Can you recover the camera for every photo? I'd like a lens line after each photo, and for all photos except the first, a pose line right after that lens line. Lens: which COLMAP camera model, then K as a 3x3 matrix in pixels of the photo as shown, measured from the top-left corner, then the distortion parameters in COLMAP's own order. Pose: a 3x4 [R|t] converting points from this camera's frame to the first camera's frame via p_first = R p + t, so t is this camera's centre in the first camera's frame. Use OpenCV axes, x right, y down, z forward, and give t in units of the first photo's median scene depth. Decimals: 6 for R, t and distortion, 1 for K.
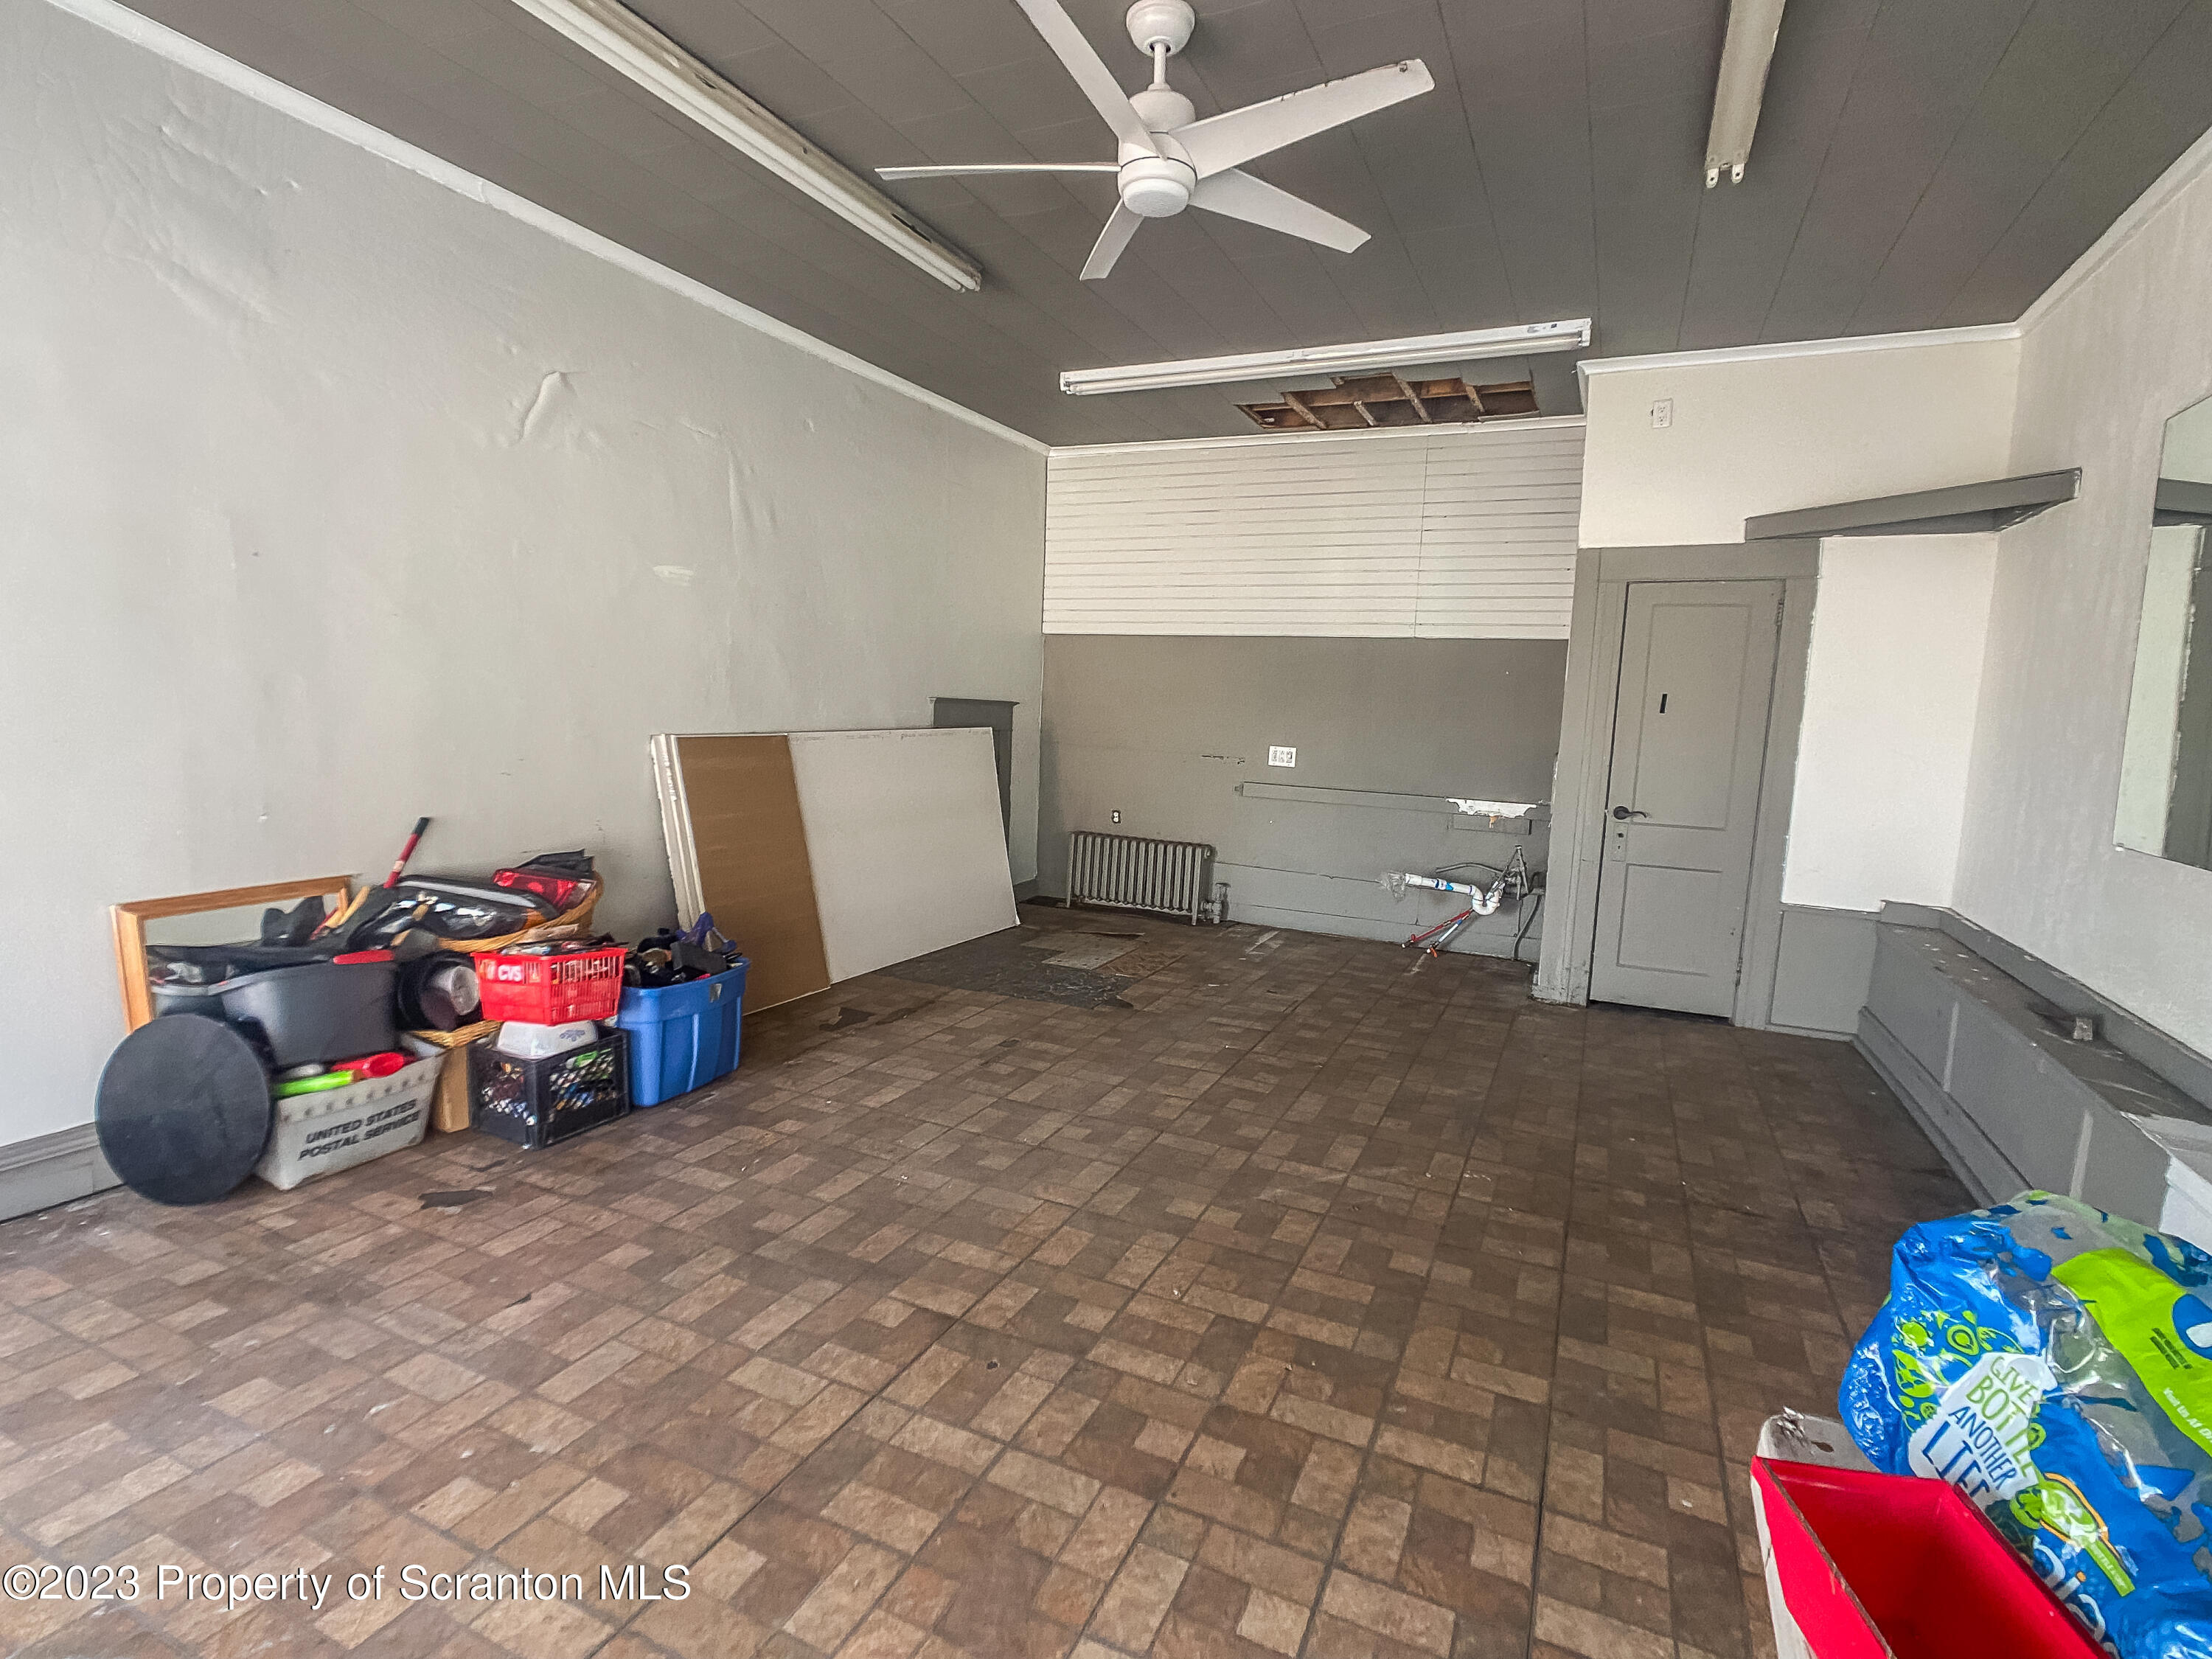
lens RADIAL K [[1041.3, 0, 1100.1], [0, 1041.3, 799.6], [0, 0, 1]] dist [-0.002459, 0.001326]
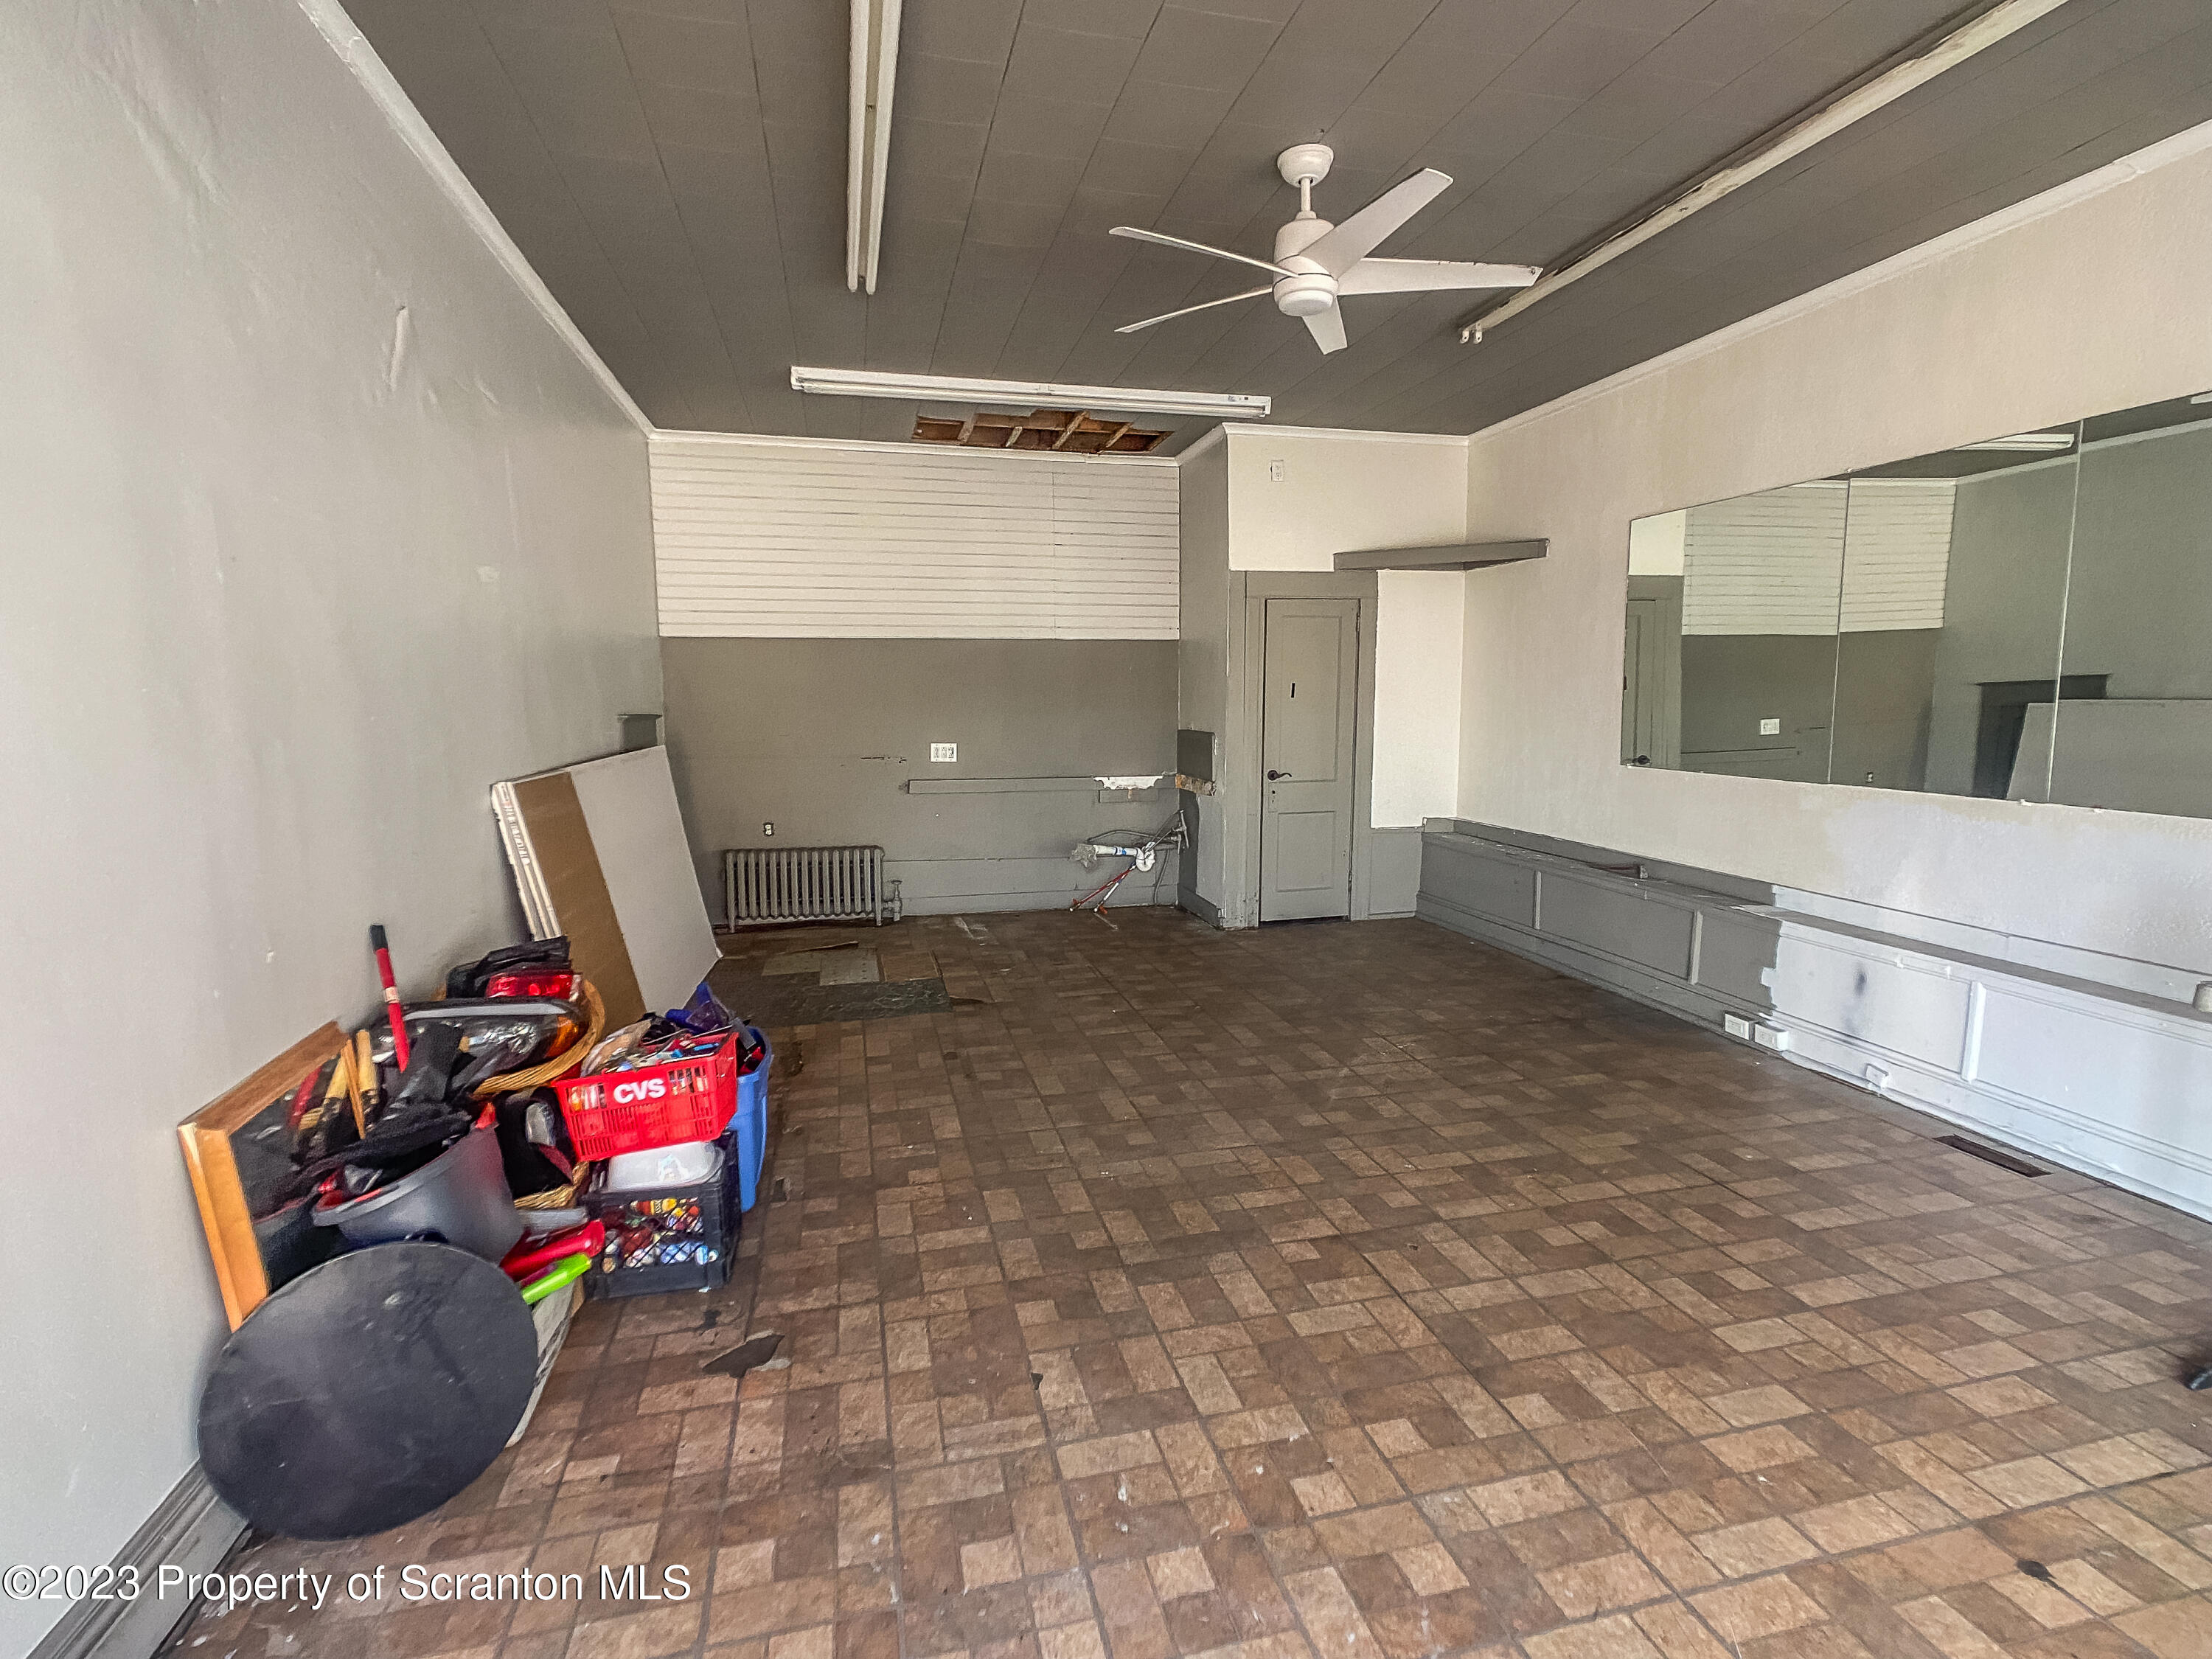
lens RADIAL K [[1041.3, 0, 1100.1], [0, 1041.3, 799.6], [0, 0, 1]] dist [-0.002459, 0.001326]
pose [[0.793715, -0.103243, 0.599465, -0.704403], [0.095226, 0.994430, 0.045183, -0.055843], [-0.600790, 0.021222, 0.799125, 0.134658]]
